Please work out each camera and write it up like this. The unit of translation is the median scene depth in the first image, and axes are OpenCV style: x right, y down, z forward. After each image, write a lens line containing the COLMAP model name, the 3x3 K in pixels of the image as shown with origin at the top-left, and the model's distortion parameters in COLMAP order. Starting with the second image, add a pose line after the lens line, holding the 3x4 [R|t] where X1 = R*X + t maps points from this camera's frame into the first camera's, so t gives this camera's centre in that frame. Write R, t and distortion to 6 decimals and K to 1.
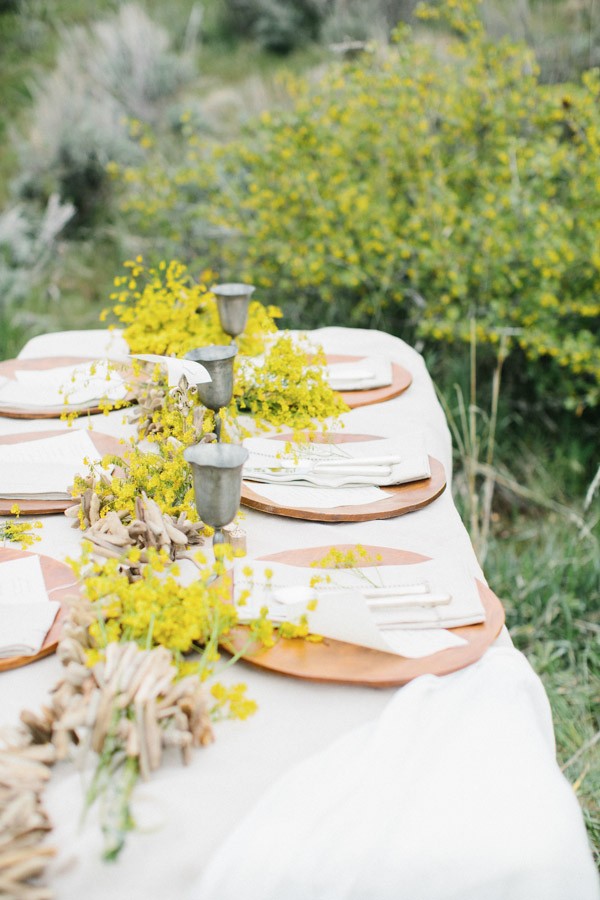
lens RADIAL K [[1256.8, 0, 300.0], [0, 1256.8, 450.0], [0, 0, 1]] dist [-0.123503, -0.046873]
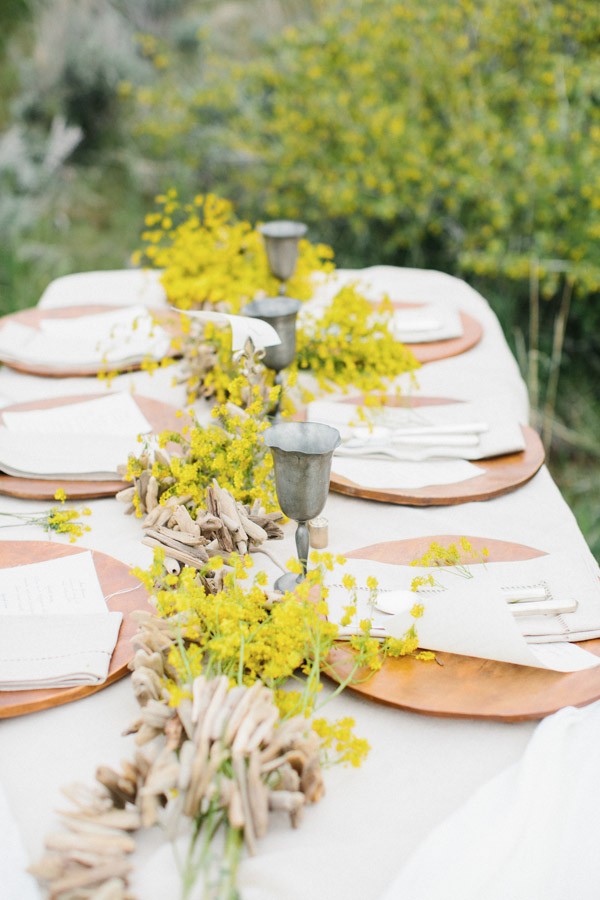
lens RADIAL K [[1254.7, 0, 300.0], [0, 1254.7, 450.0], [0, 0, 1]] dist [-0.128494, 0.139938]
pose [[0.999967, -0.004924, 0.006423, -0.054226], [0.004499, 0.997902, 0.064590, -0.031757], [-0.006727, -0.064559, 0.997891, 0.108243]]
